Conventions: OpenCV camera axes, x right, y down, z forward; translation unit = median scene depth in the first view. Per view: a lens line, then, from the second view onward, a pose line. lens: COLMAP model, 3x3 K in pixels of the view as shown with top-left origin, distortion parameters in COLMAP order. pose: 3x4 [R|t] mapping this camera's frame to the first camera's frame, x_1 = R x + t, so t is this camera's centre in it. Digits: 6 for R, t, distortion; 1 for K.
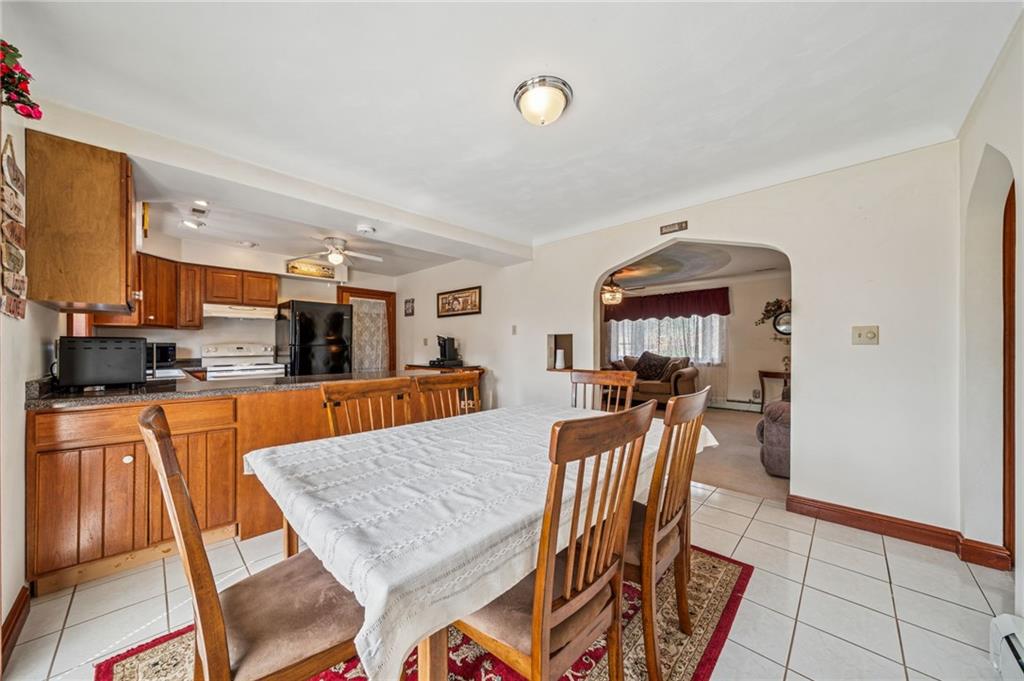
lens RADIAL K [[353.3, 0, 513.4], [0, 353.3, 345.7], [0, 0, 1]] dist [-0.009490, -0.000552]
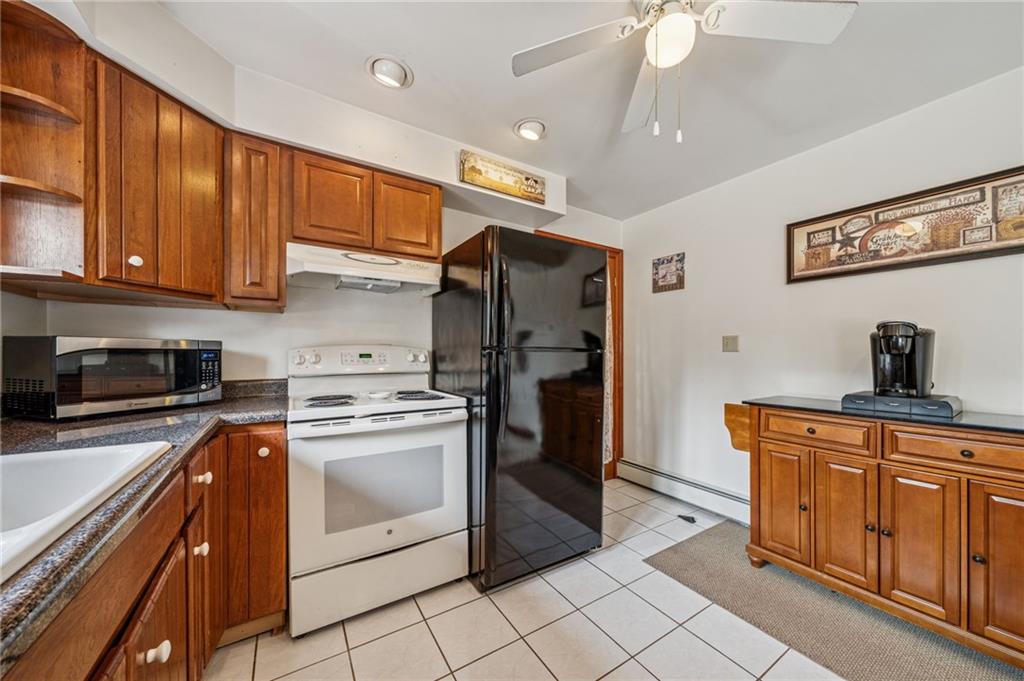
lens RADIAL K [[353.3, 0, 516.3], [0, 353.3, 354.3], [0, 0, 1]] dist [-0.009490, -0.000552]
pose [[0.973539, 0.005749, -0.228448, -0.556689], [-0.004971, 0.999980, 0.003984, 0.003402], [0.228467, -0.002743, 0.973548, 0.691291]]
